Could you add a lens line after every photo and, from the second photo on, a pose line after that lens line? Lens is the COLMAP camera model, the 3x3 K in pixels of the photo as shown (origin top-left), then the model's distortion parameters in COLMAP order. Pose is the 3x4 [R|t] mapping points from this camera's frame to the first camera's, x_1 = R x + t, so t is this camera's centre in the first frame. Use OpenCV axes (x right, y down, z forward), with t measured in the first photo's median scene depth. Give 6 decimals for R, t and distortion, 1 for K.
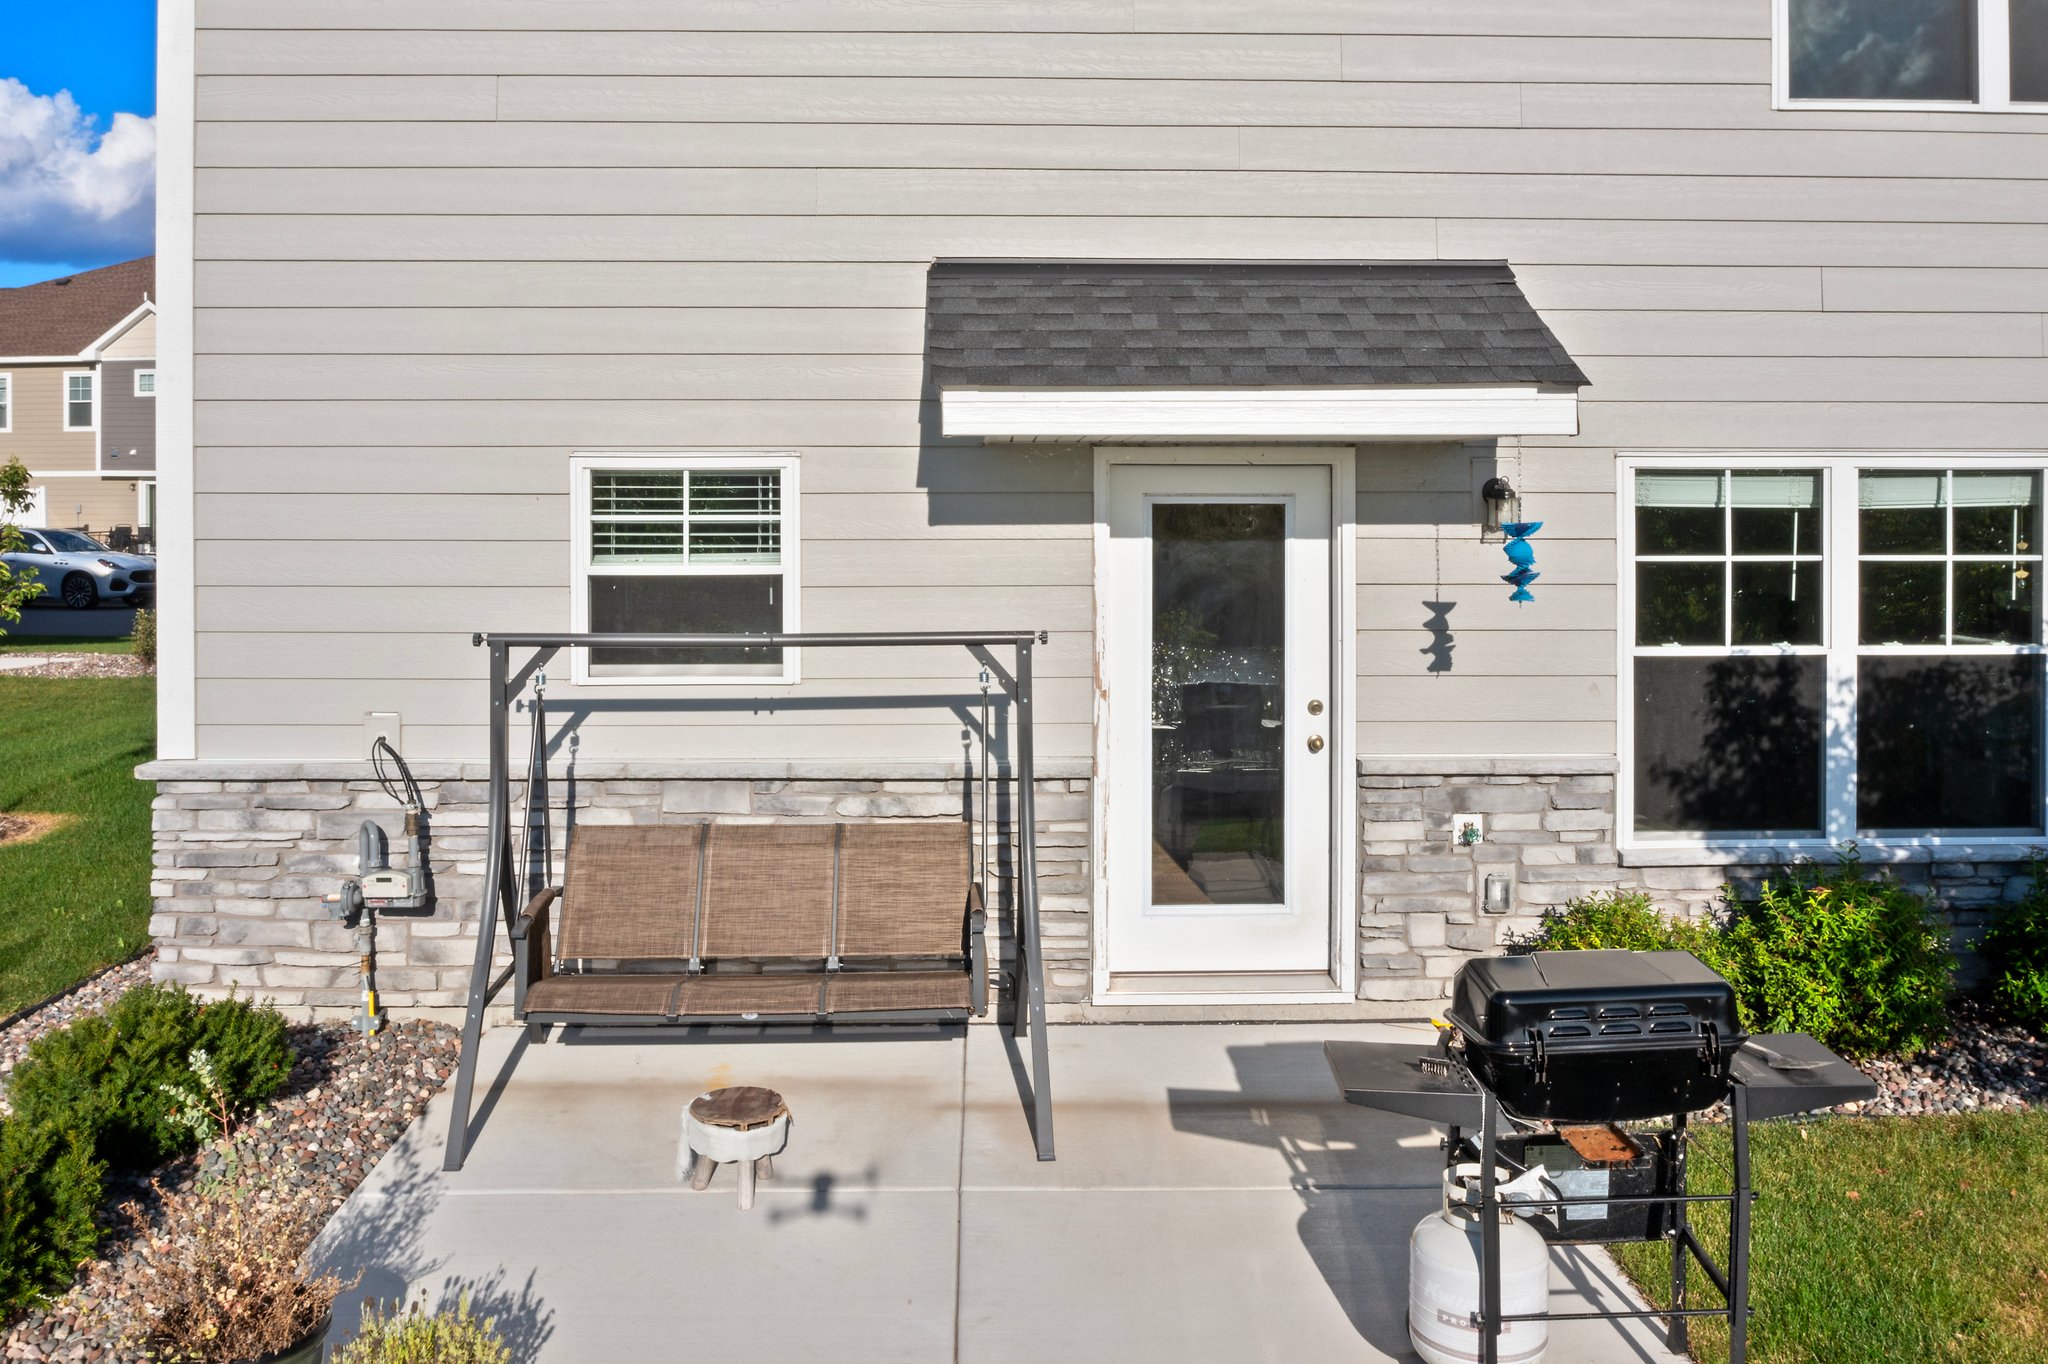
lens RADIAL K [[1671.4, 0, 1033.4], [0, 1671.4, 495.6], [0, 0, 1]] dist [-0.030364, 0.004252]
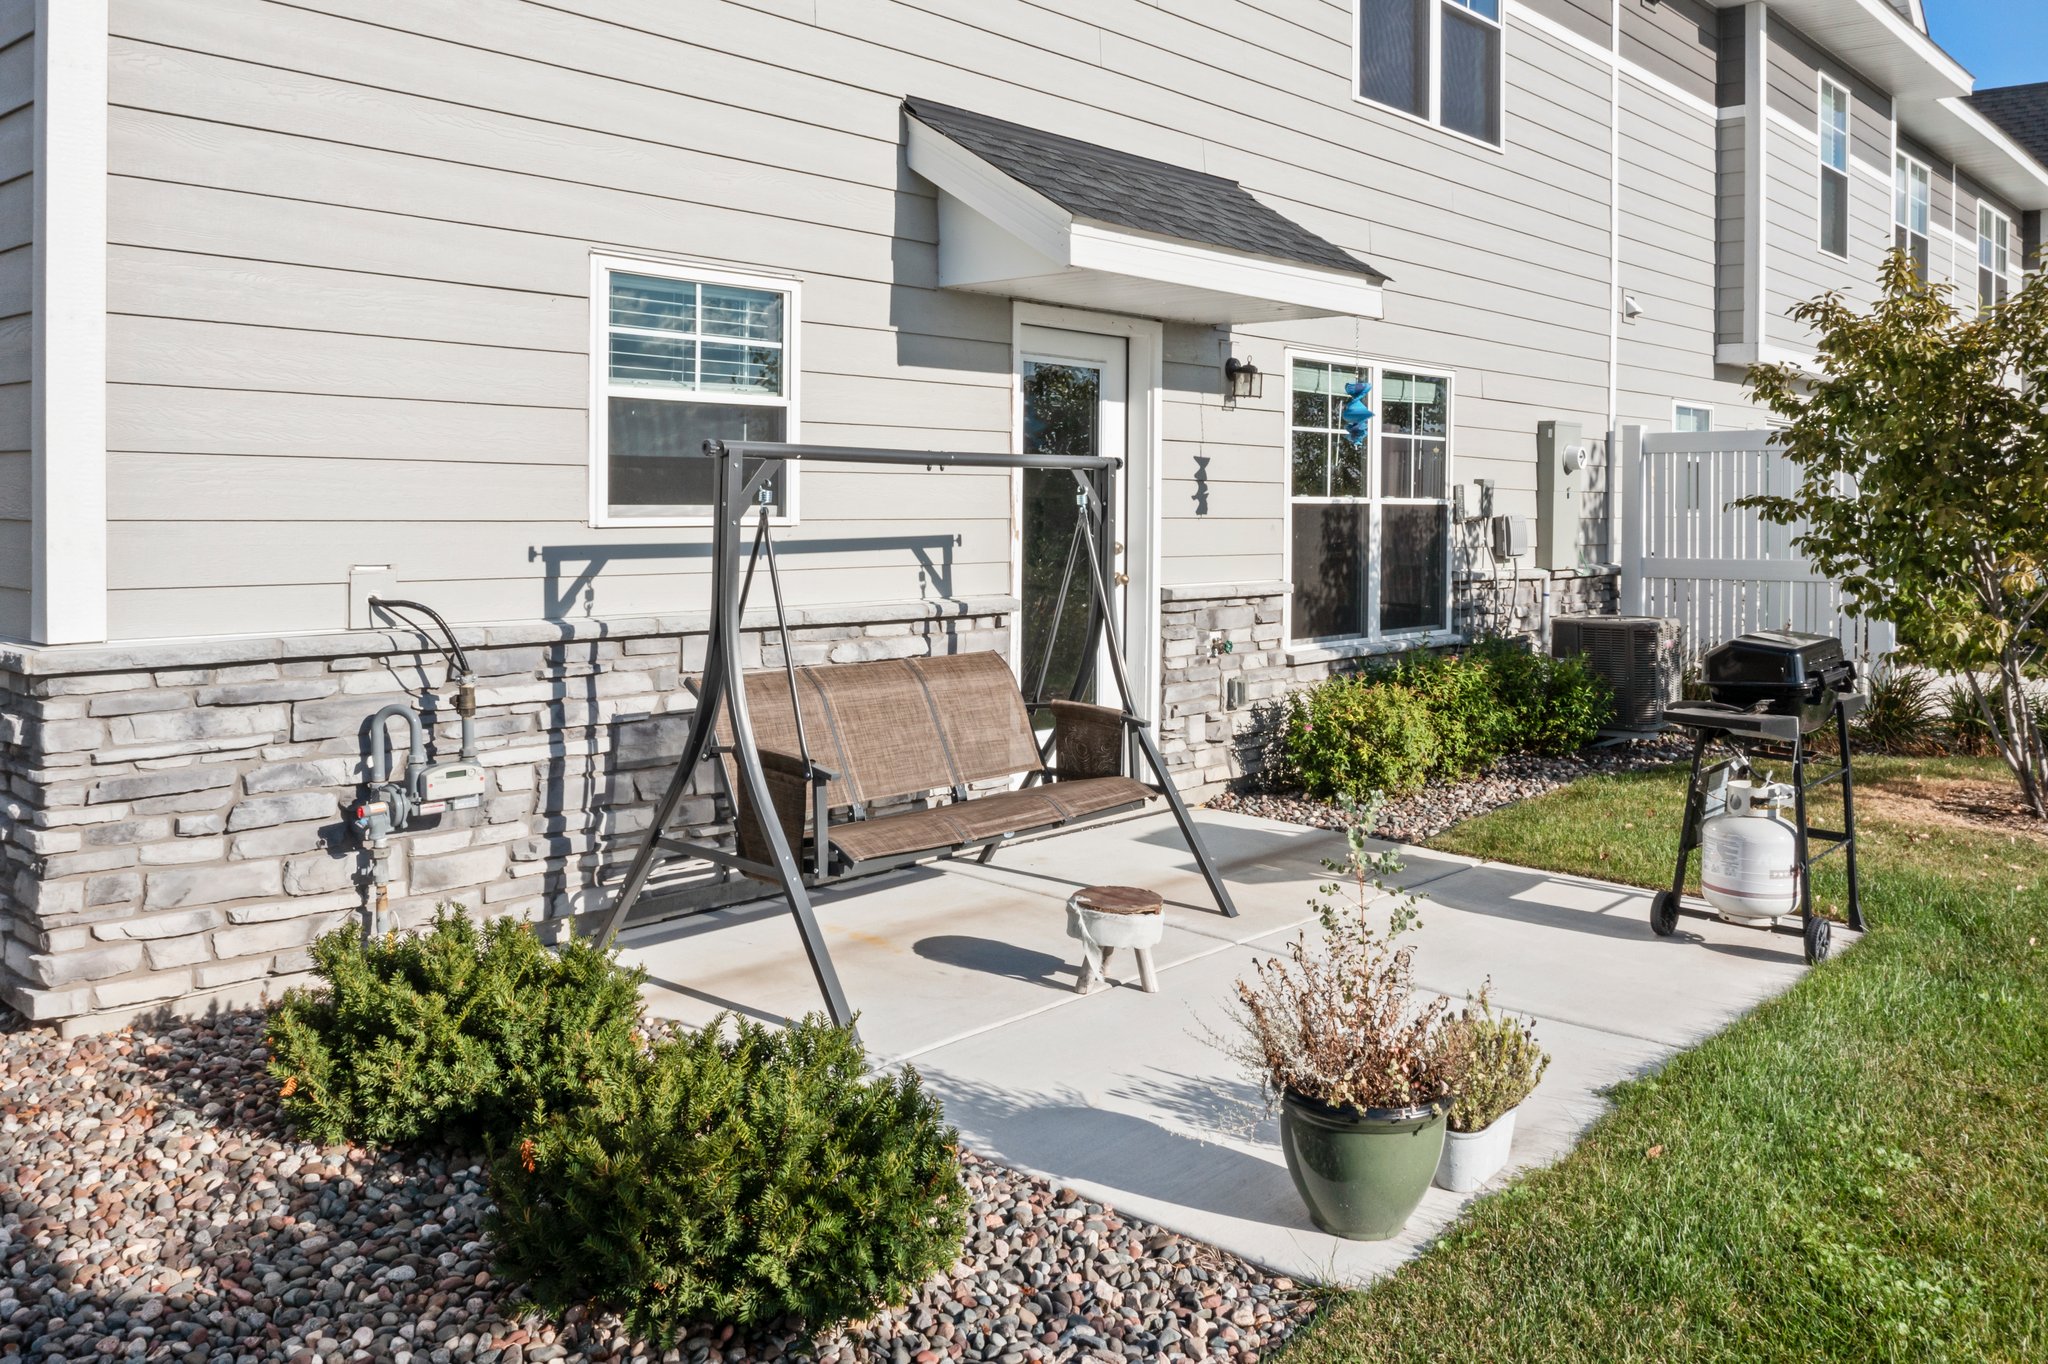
lens RADIAL K [[1671.4, 0, 1033.4], [0, 1671.4, 495.6], [0, 0, 1]] dist [-0.030364, 0.004252]
pose [[0.679796, 0.009208, 0.733344, -0.732756], [-0.018281, 0.999823, 0.004392, 0.089320], [-0.733174, -0.016391, 0.679844, 0.269459]]
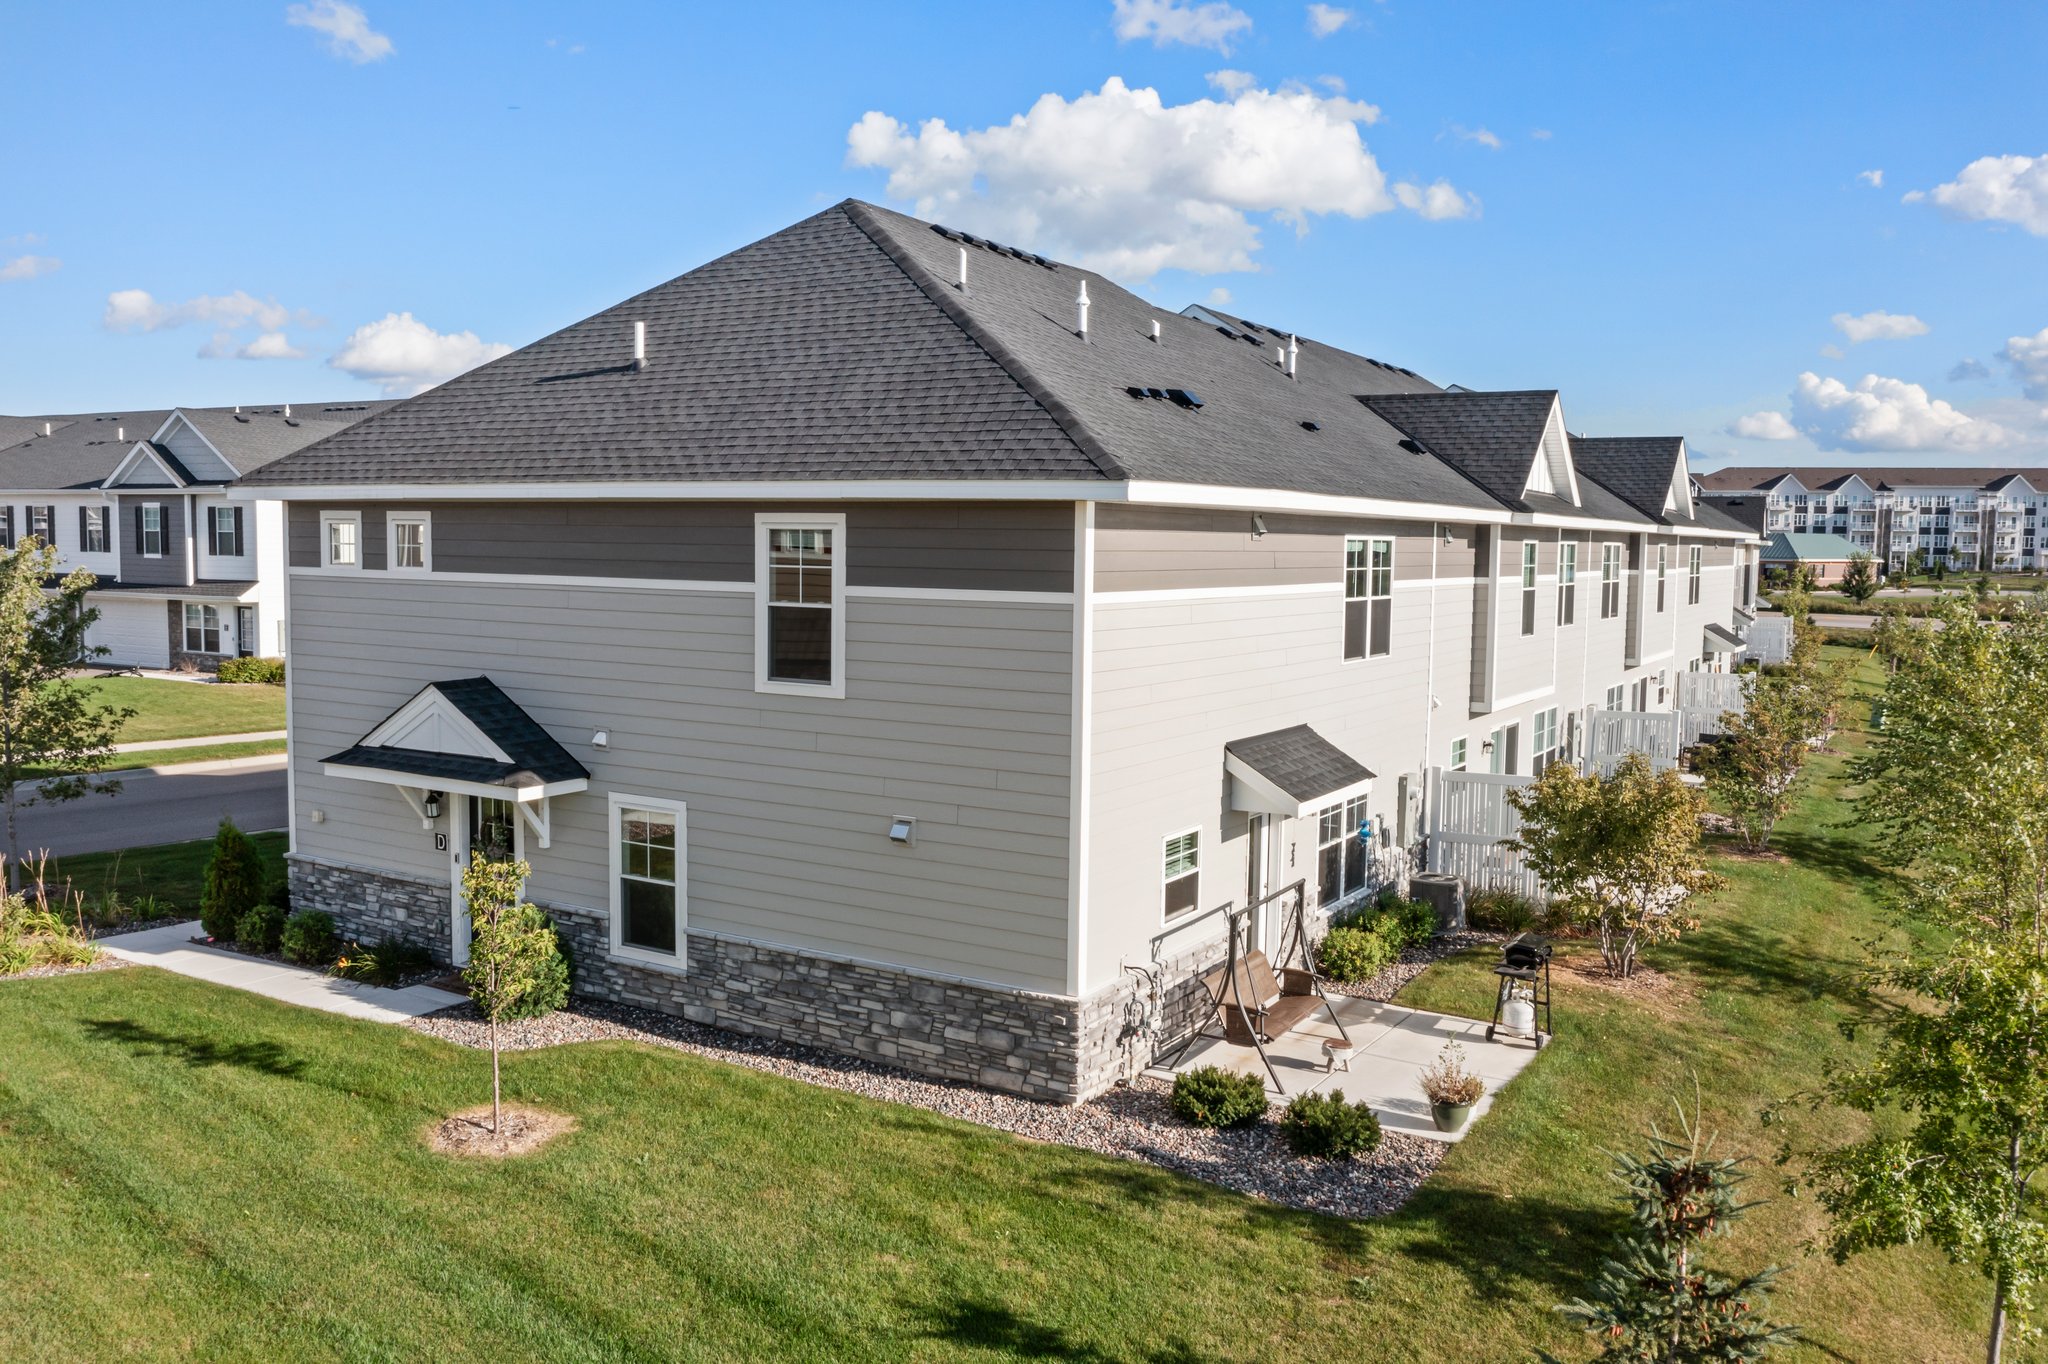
lens RADIAL K [[1623.5, 0, 1019.9], [0, 1623.5, 668.8], [0, 0, 1]] dist [-0.030586, -0.001733]
pose [[0.542837, -0.059147, 0.837752, -2.373426], [-0.020200, 0.996309, 0.083430, -0.466466], [-0.839595, -0.062212, 0.539639, -0.100894]]
